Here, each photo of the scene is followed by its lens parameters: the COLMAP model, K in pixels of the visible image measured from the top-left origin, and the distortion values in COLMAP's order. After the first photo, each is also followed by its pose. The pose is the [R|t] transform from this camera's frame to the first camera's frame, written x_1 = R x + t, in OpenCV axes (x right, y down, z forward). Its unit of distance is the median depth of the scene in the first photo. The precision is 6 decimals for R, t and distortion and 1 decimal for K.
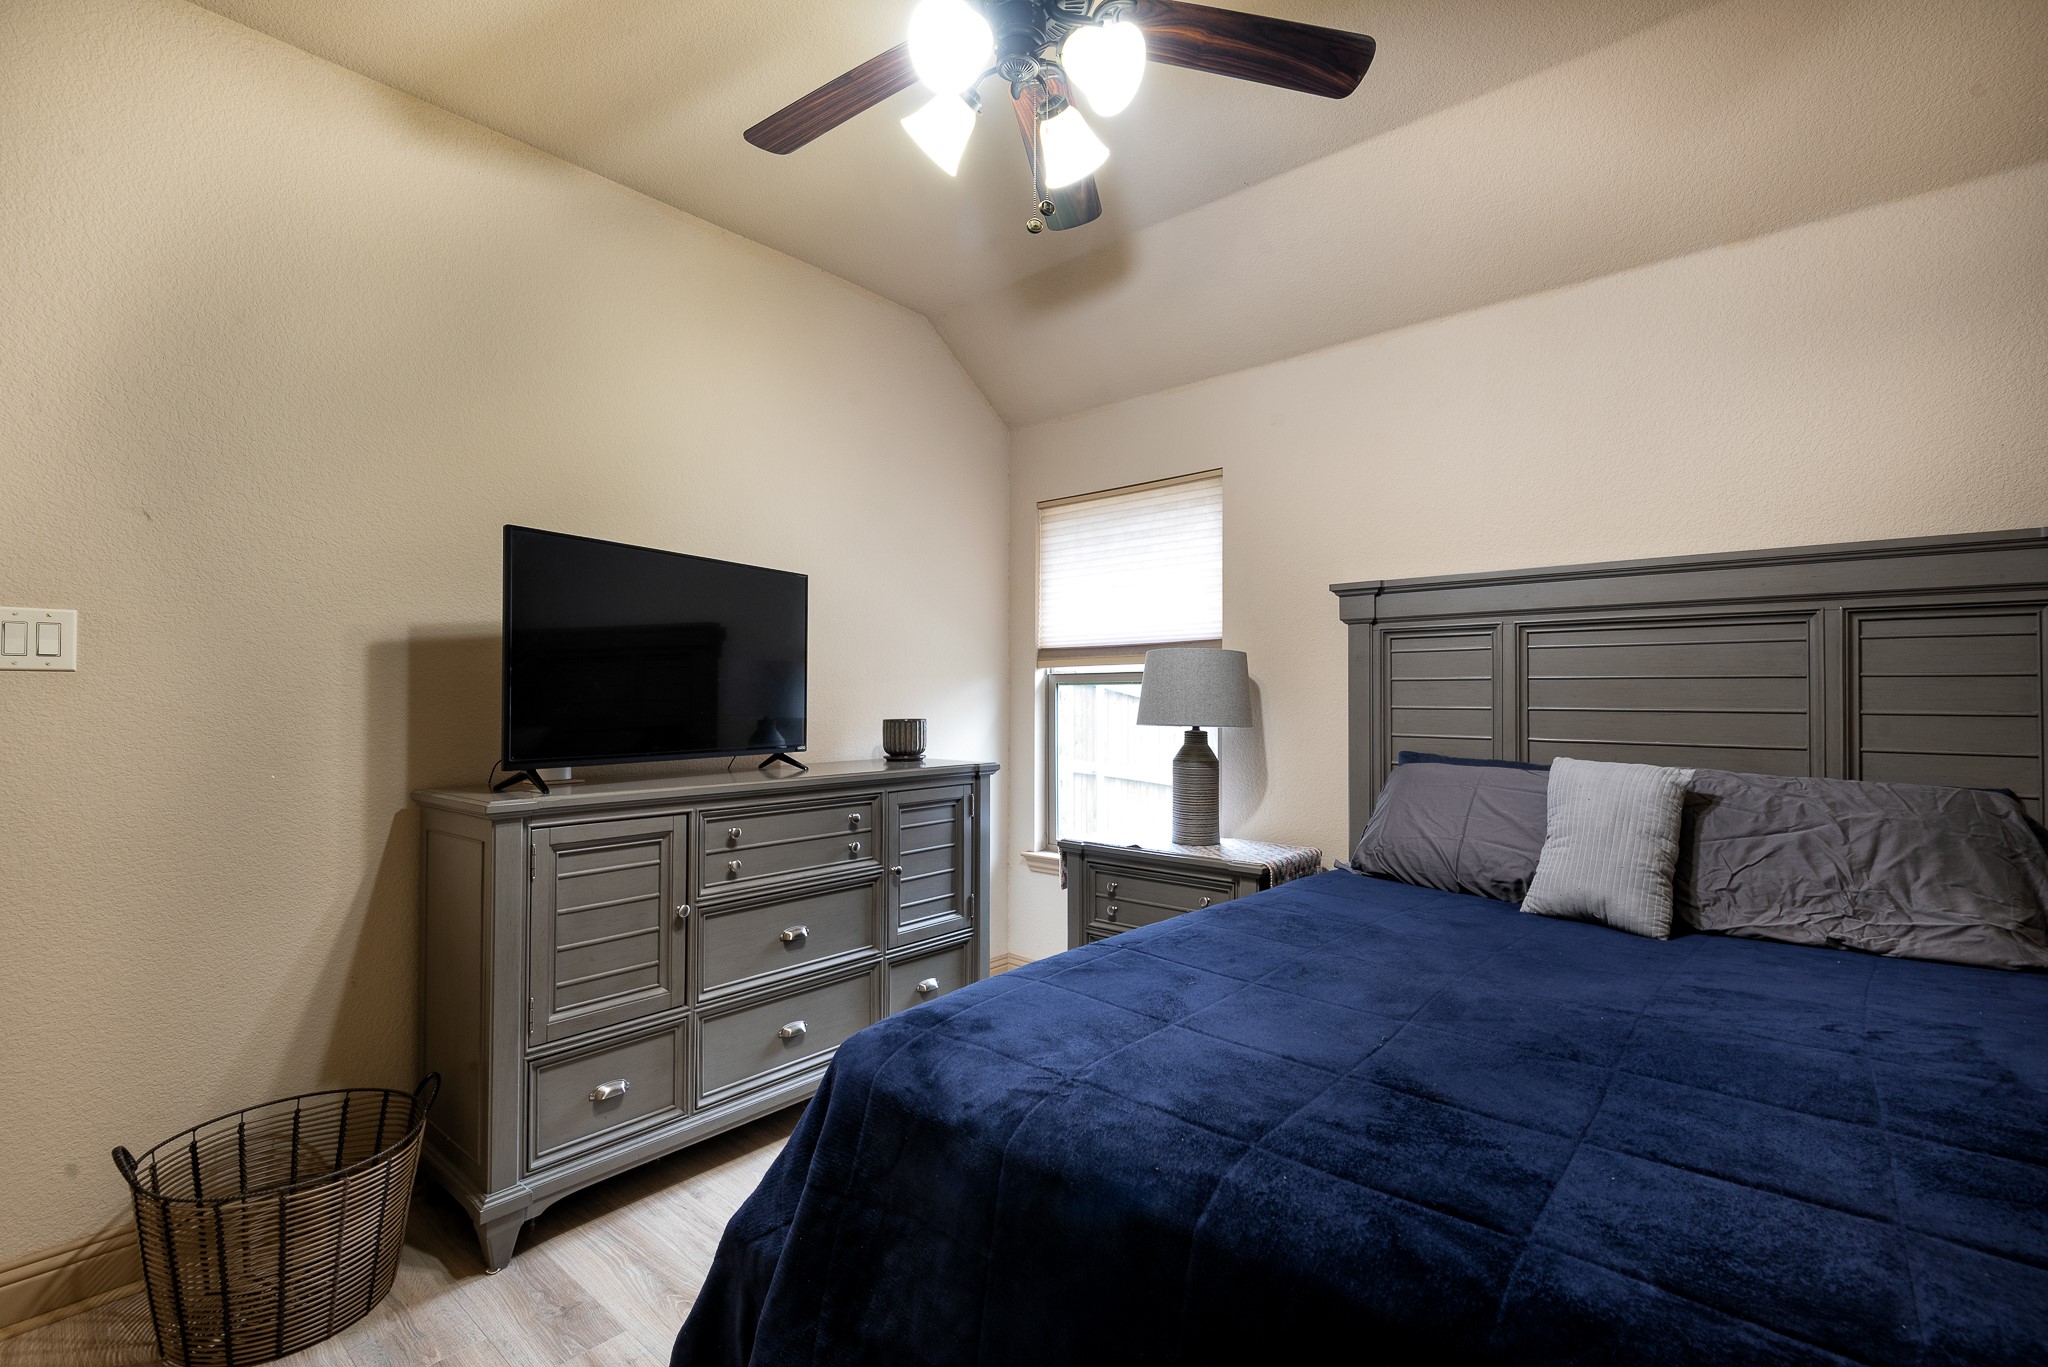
lens RADIAL K [[925.7, 0, 1024.6], [0, 925.7, 688.3], [0, 0, 1]] dist [0.030372, -0.015757]
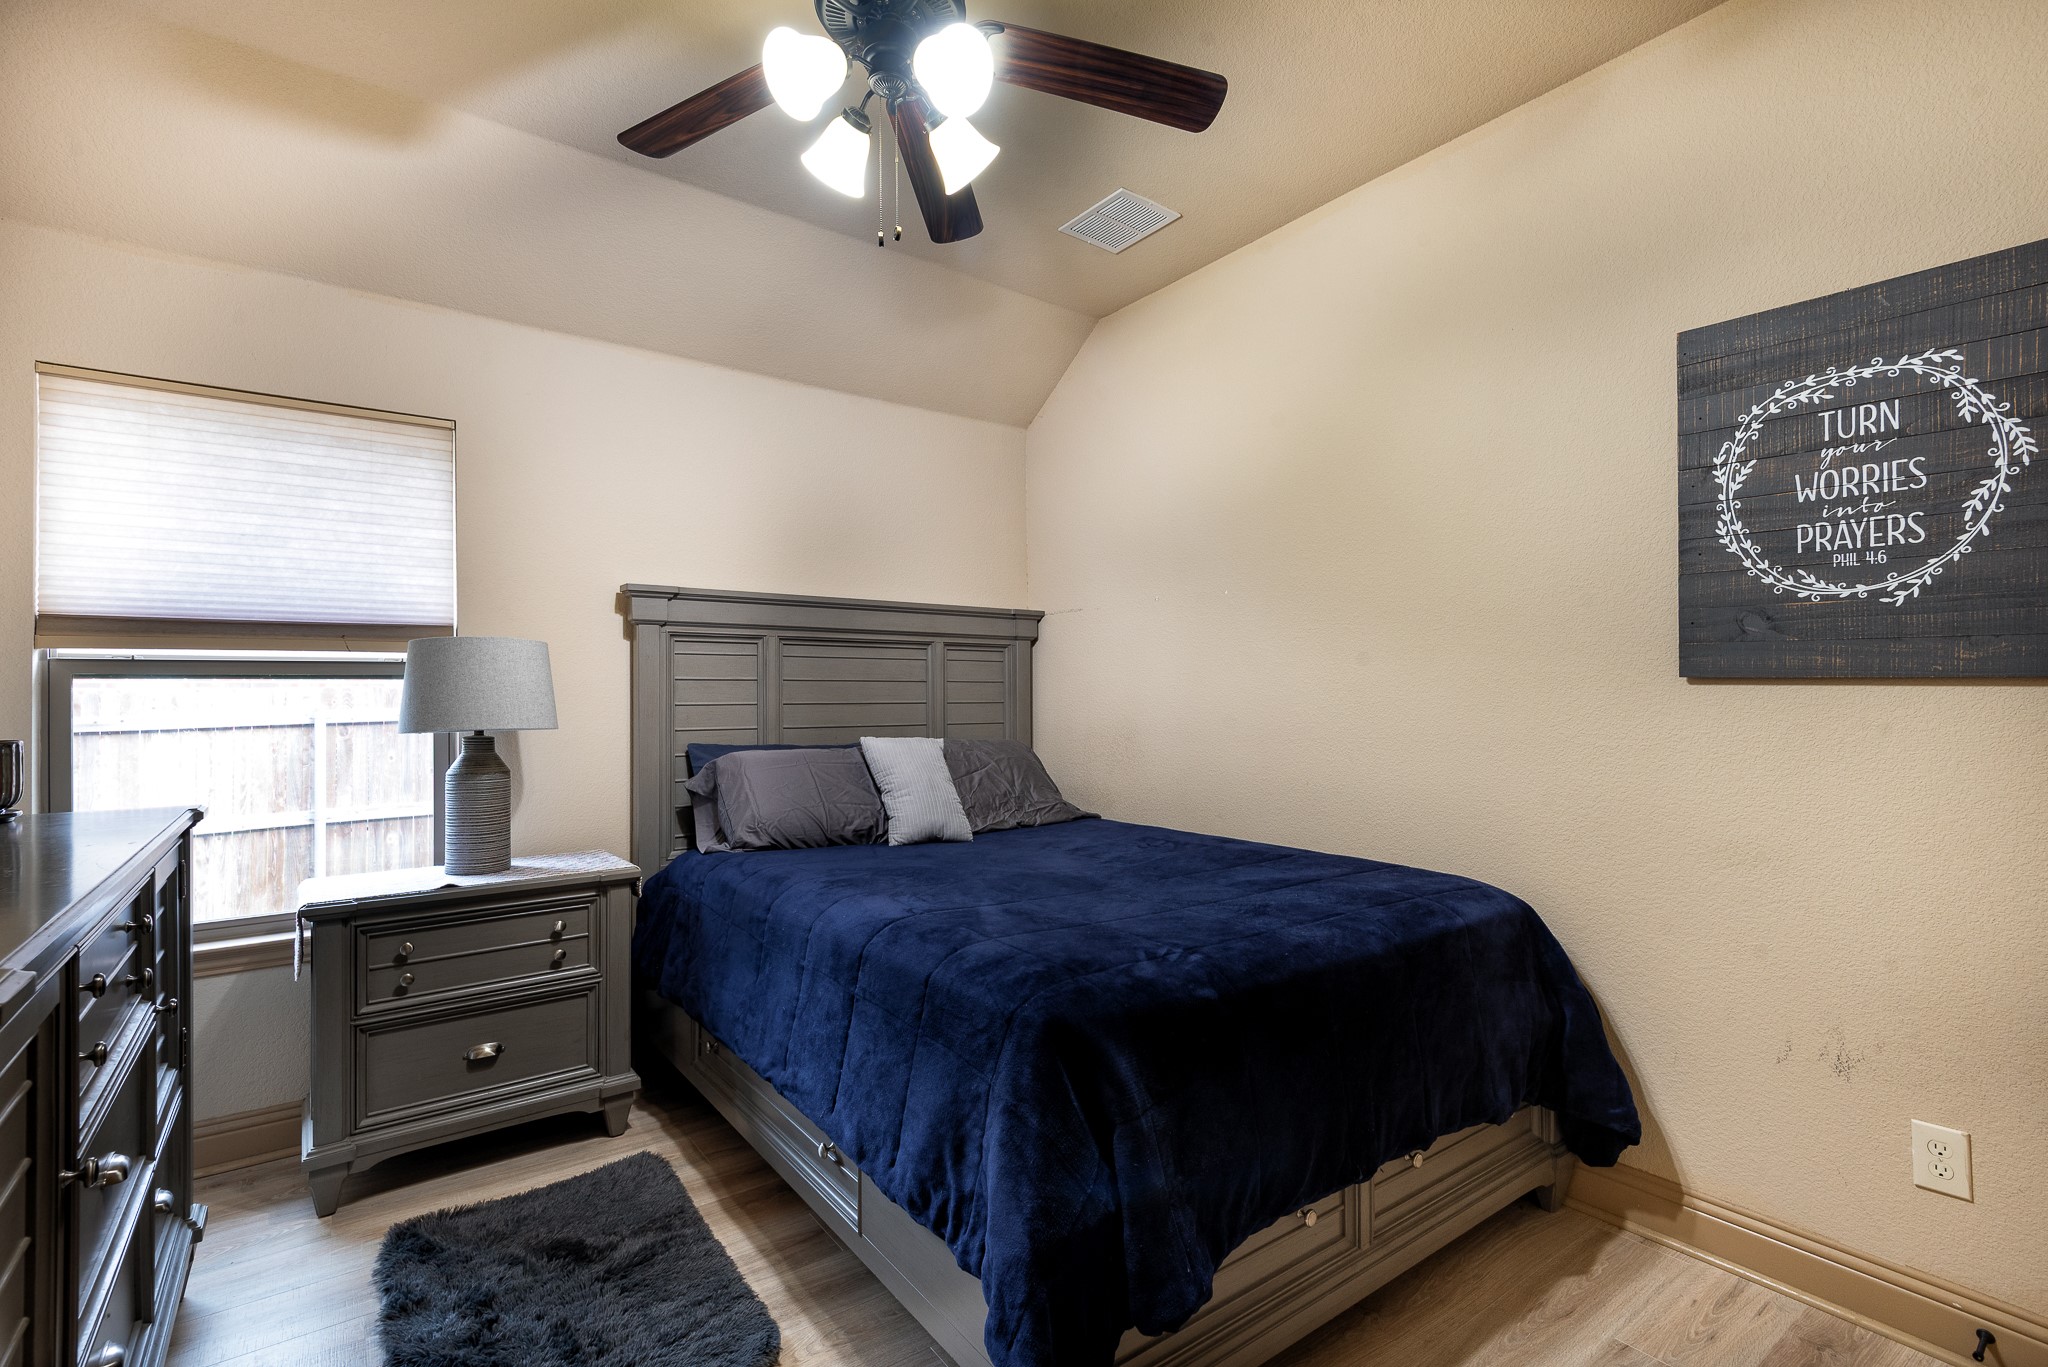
lens RADIAL K [[925.7, 0, 1021.7], [0, 925.7, 687.8], [0, 0, 1]] dist [0.030372, -0.015757]
pose [[0.210964, 0.008474, 0.977457, -0.546905], [-0.001107, 0.999964, -0.008430, 0.009383], [-0.977493, 0.000697, 0.210966, 0.358286]]
